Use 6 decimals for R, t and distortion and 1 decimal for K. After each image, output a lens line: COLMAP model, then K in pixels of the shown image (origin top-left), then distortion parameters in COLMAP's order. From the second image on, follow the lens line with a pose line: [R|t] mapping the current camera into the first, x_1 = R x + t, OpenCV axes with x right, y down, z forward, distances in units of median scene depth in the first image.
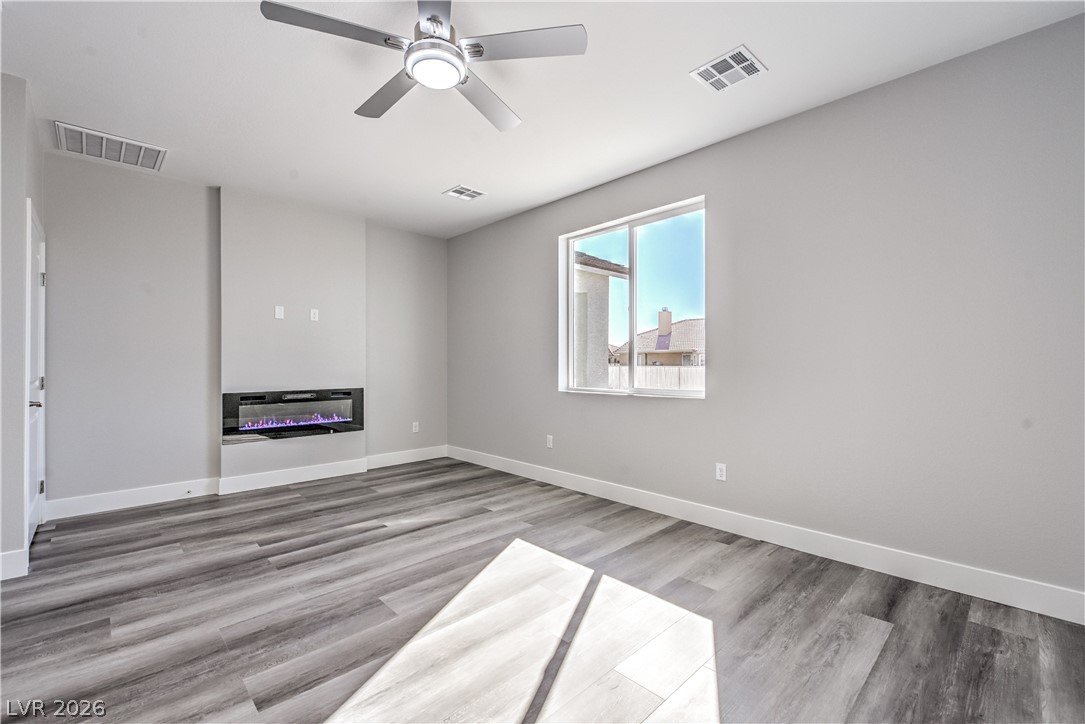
lens RADIAL K [[464.5, 0, 545.8], [0, 464.5, 363.8], [0, 0, 1]] dist [0.009174, -0.008296]
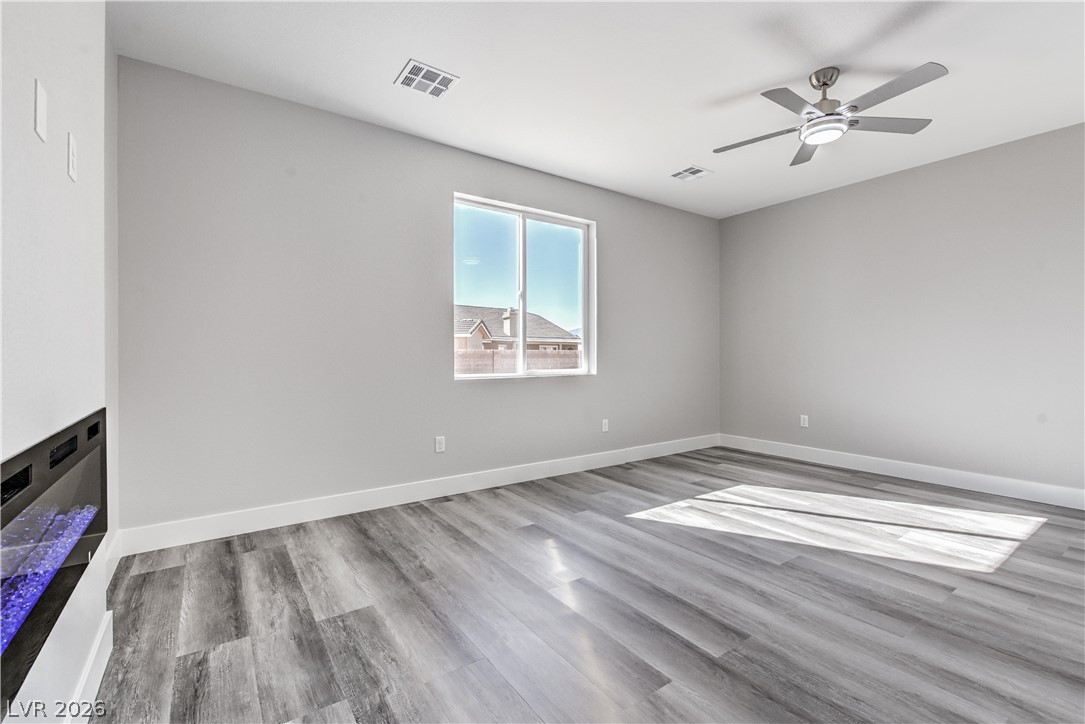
lens RADIAL K [[474.3, 0, 550.7], [0, 474.3, 353.4], [0, 0, 1]] dist [0.007497, -0.006419]
pose [[0.143643, 0.001905, 0.989628, -1.127136], [0.000811, 0.999998, -0.002042, 0.020318], [-0.989629, 0.001096, 0.143641, 1.020470]]
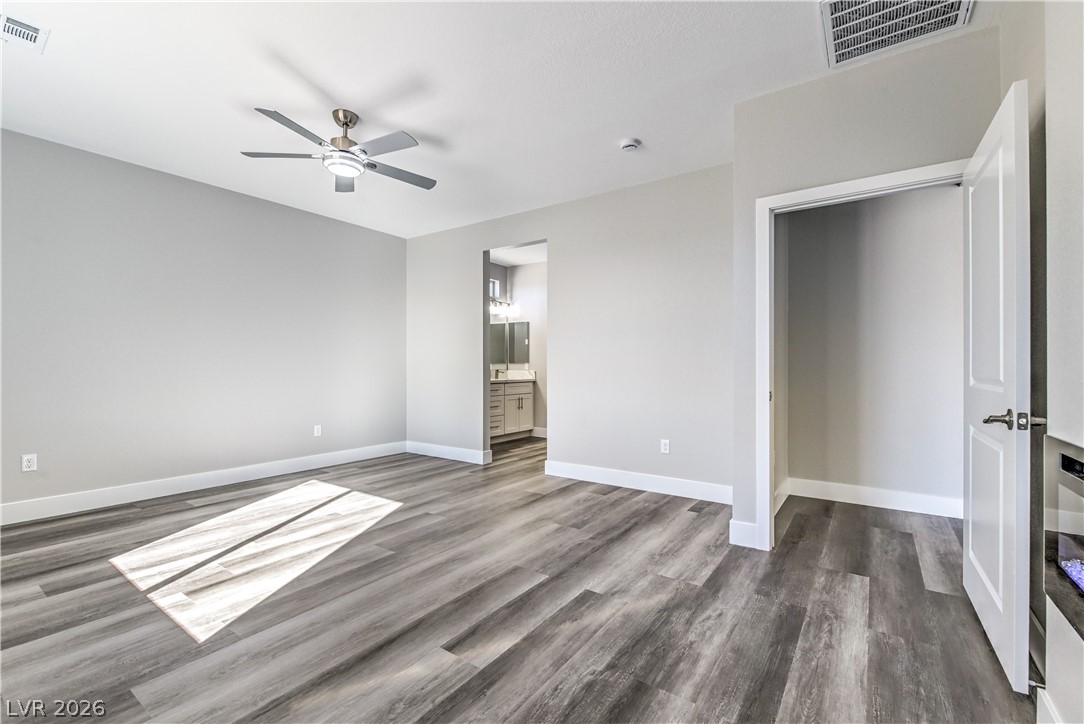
lens RADIAL K [[464.1, 0, 545.3], [0, 464.1, 363.8], [0, 0, 1]] dist [0.009174, -0.008296]
pose [[-0.981792, -0.002285, -0.189944, -0.383148], [-0.001297, 0.999985, -0.005329, 0.020515], [0.189953, -0.004986, -0.981781, 1.687554]]
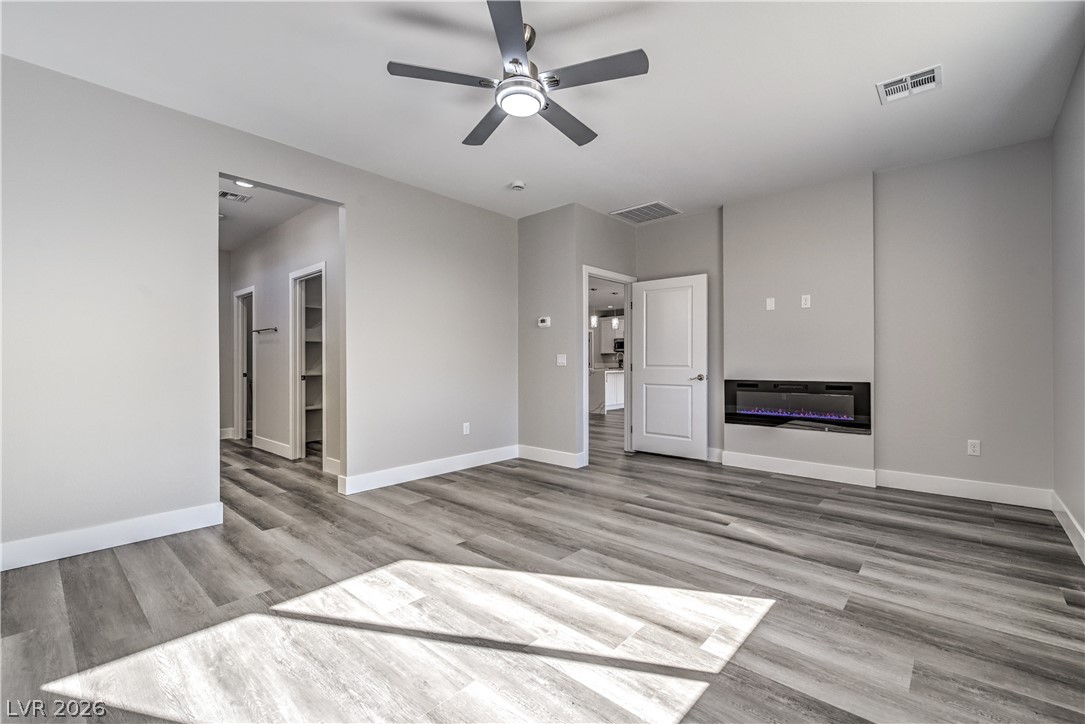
lens RADIAL K [[464.5, 0, 545.8], [0, 464.5, 363.8], [0, 0, 1]] dist [0.009174, -0.008296]
pose [[0.070138, 0.005096, -0.997524, 0.607519], [0.003400, 0.999980, 0.005348, 0.021281], [0.997532, -0.003767, 0.070119, 0.621319]]
